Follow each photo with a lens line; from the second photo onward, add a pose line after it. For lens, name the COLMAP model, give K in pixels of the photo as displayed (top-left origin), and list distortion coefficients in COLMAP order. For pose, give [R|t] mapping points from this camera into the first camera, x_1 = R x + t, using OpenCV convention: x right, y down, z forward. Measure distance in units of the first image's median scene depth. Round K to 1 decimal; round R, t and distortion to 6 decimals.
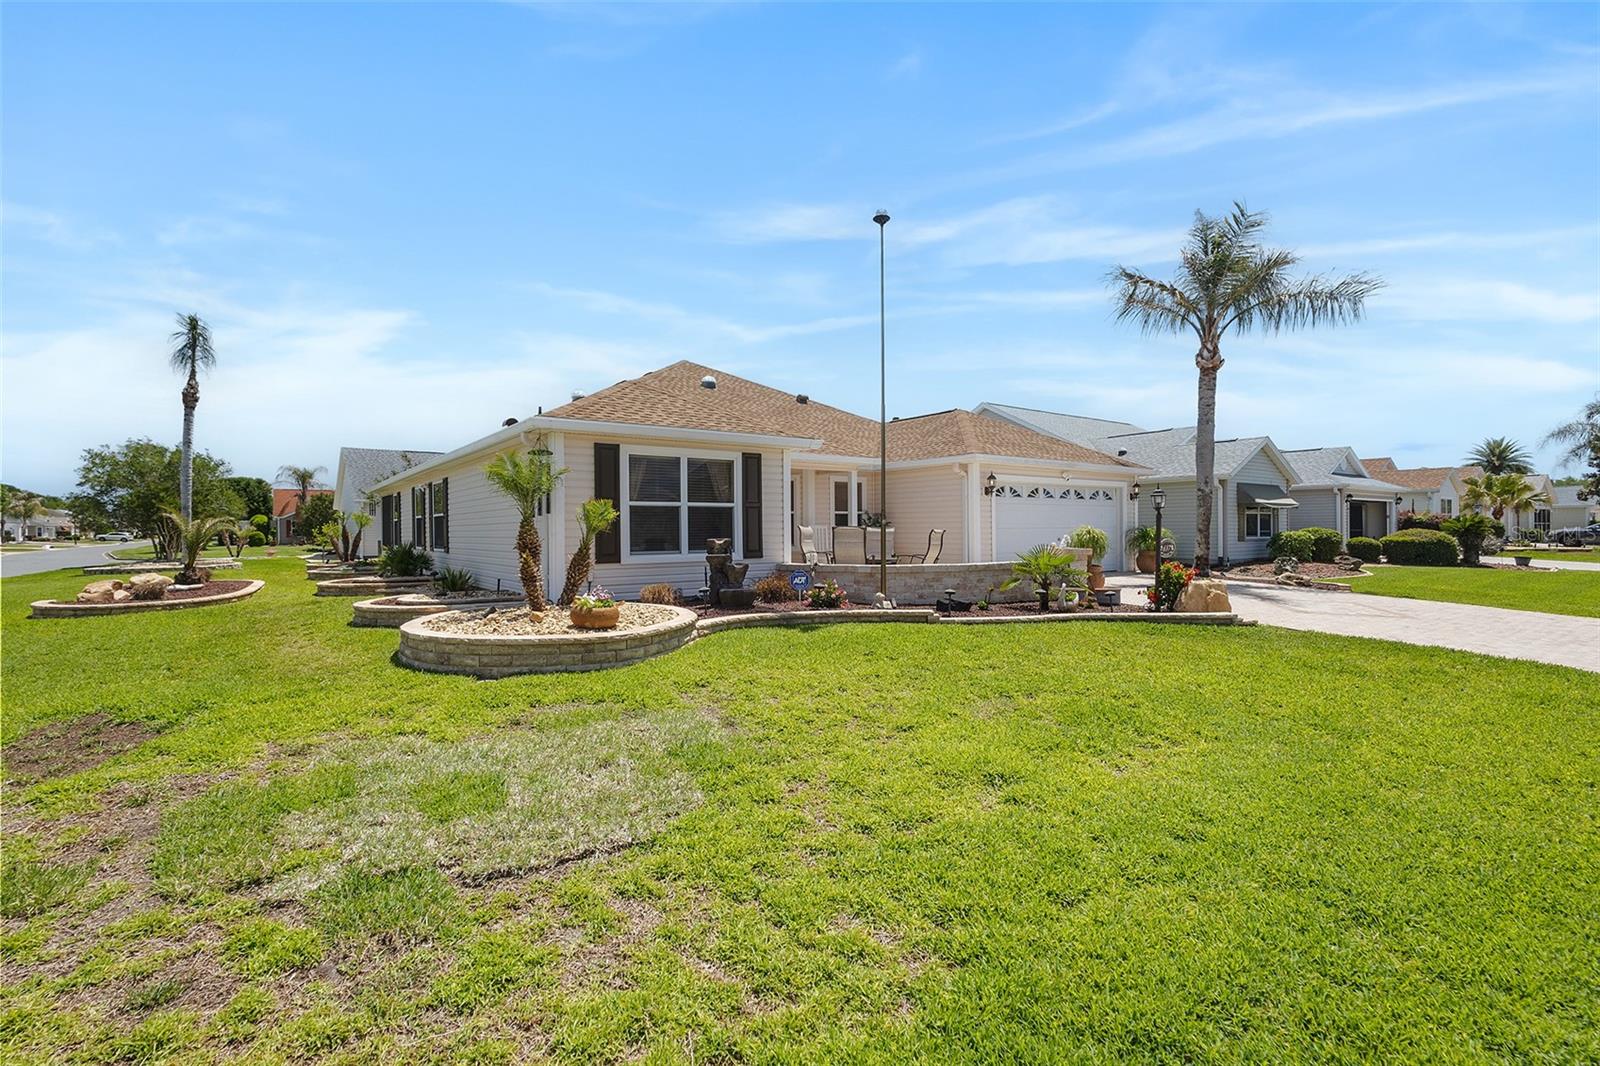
lens RADIAL K [[750.5, 0, 800.0], [0, 750.5, 533.0], [0, 0, 1]] dist [0.019604, -0.000041]
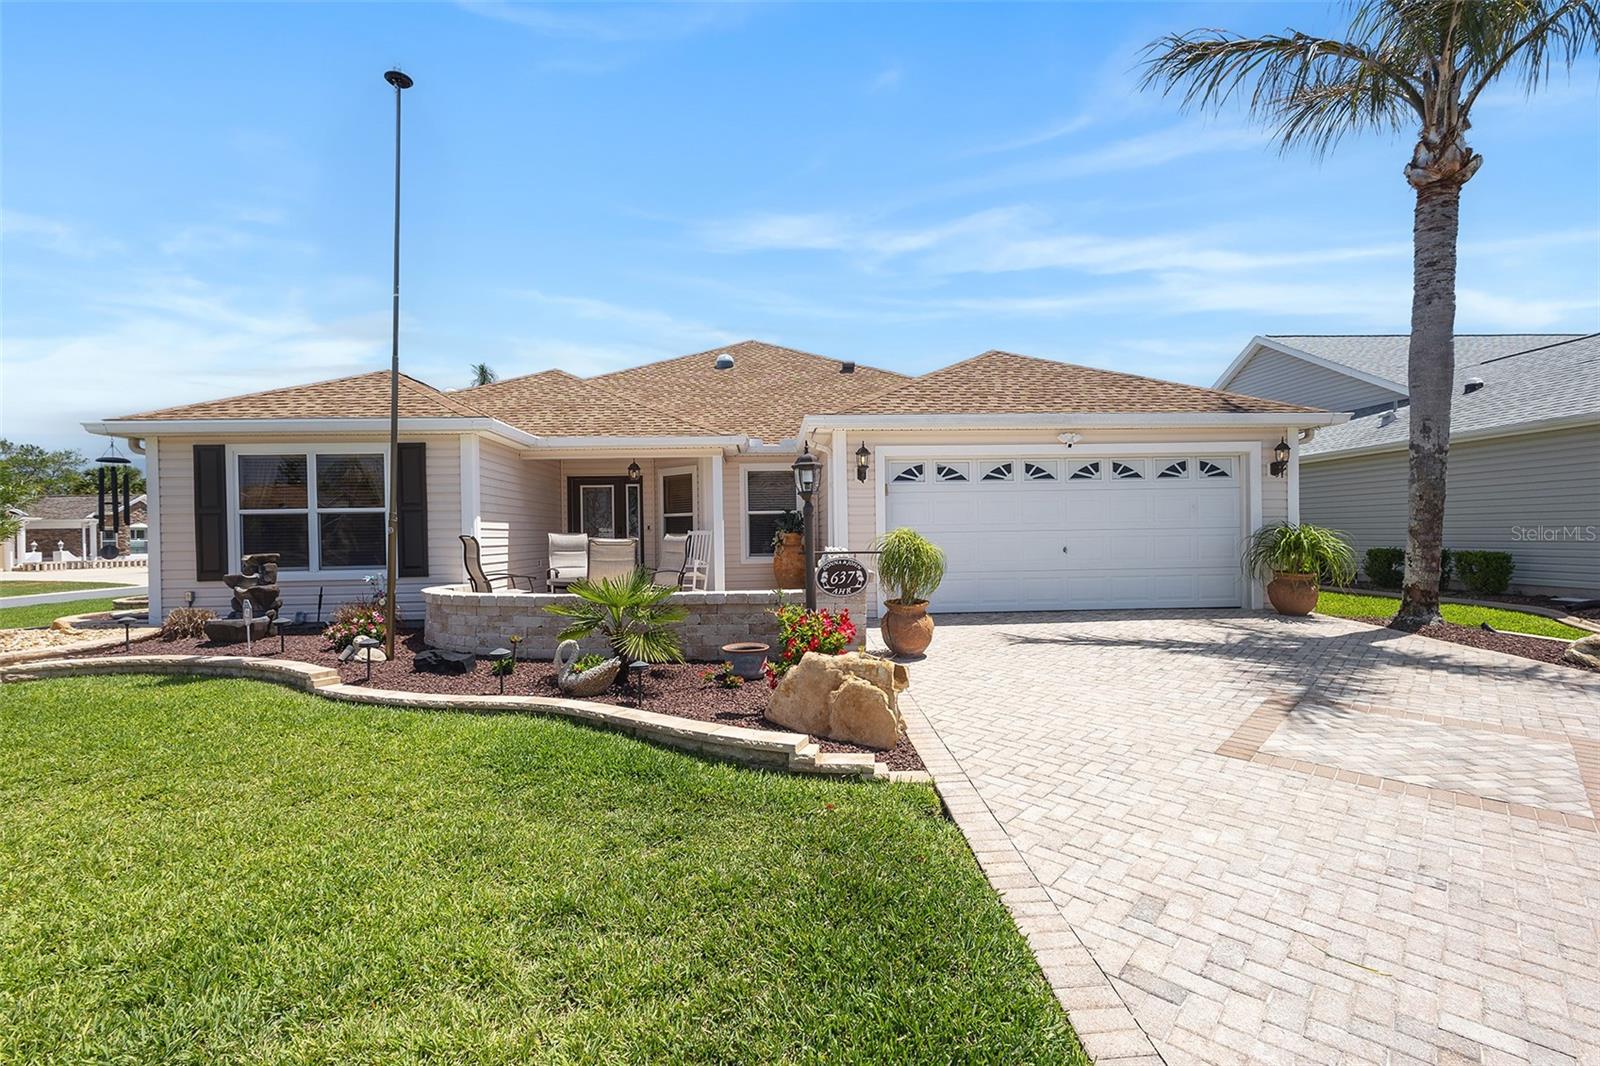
lens RADIAL K [[750.5, 0, 800.0], [0, 750.5, 533.0], [0, 0, 1]] dist [0.019604, -0.000041]
pose [[0.825492, -0.007400, -0.564365, 0.695708], [0.008639, 0.999963, -0.000476, -0.008069], [0.564348, -0.004483, 0.825525, 0.559858]]
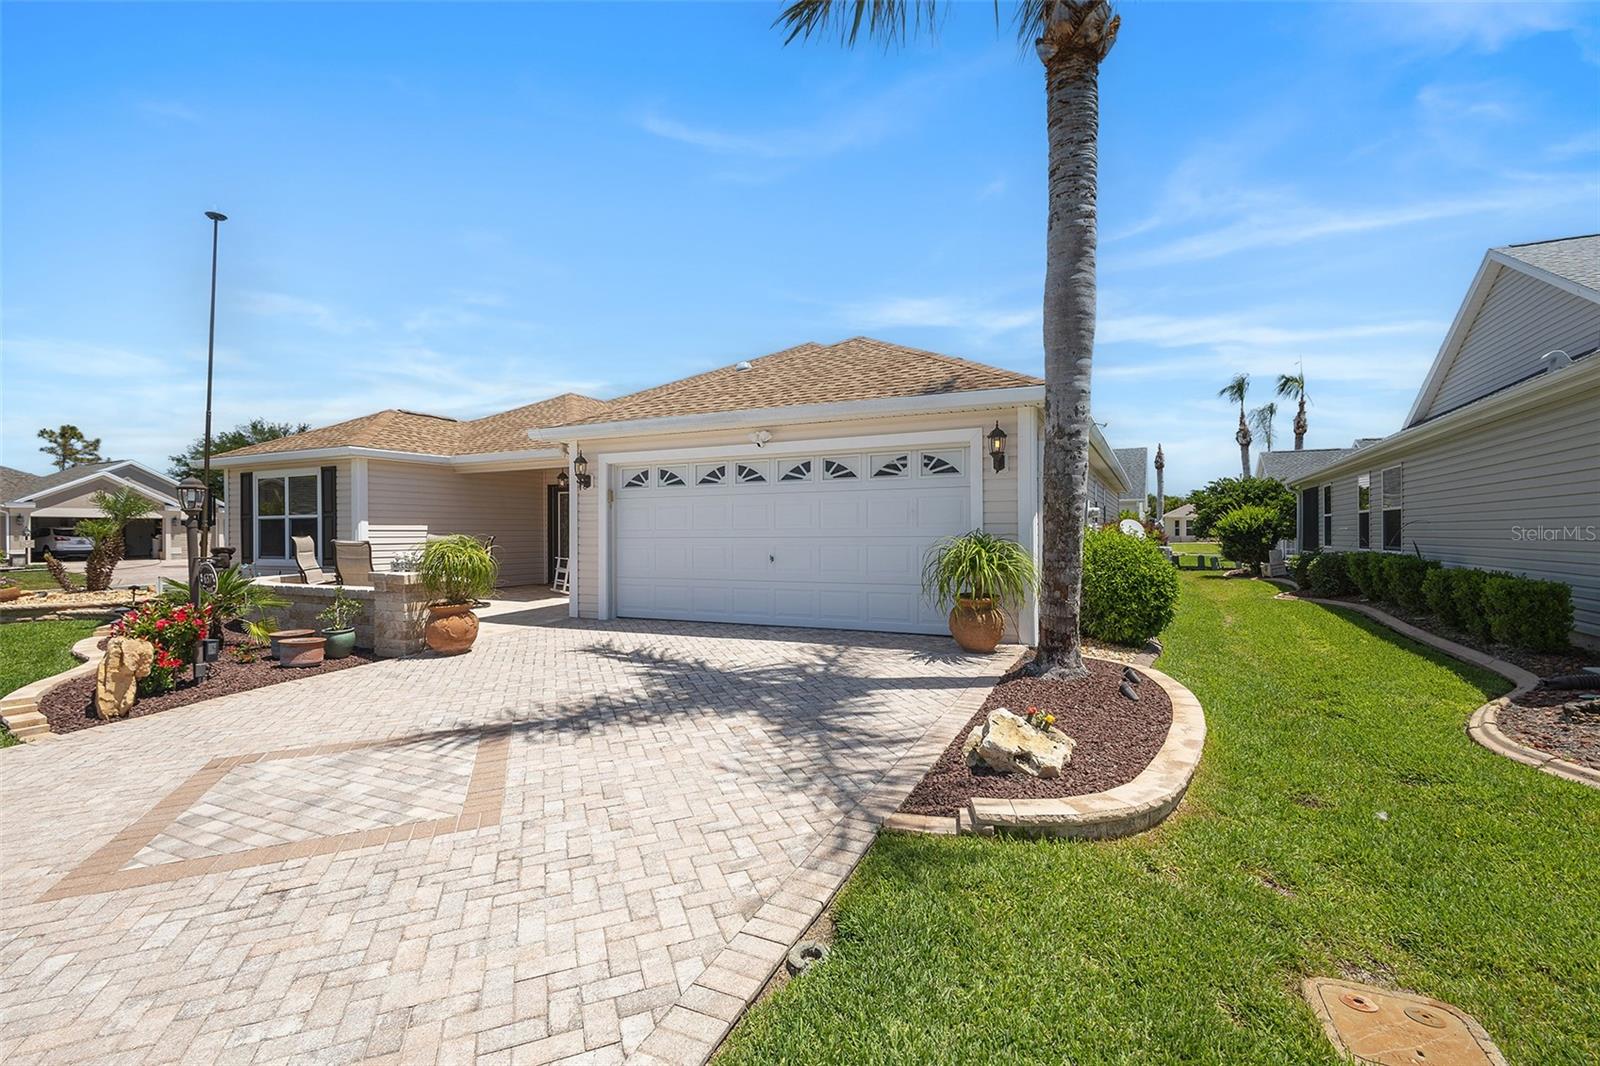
lens RADIAL K [[745.4, 0, 763.4], [0, 745.4, 514.7], [0, 0, 1]] dist [-0.000734, -0.000143]
pose [[0.442542, -0.011143, -0.896679, 1.124199], [0.004961, 0.999938, -0.009978, -0.023547], [0.896734, -0.000033, 0.442569, 1.053213]]
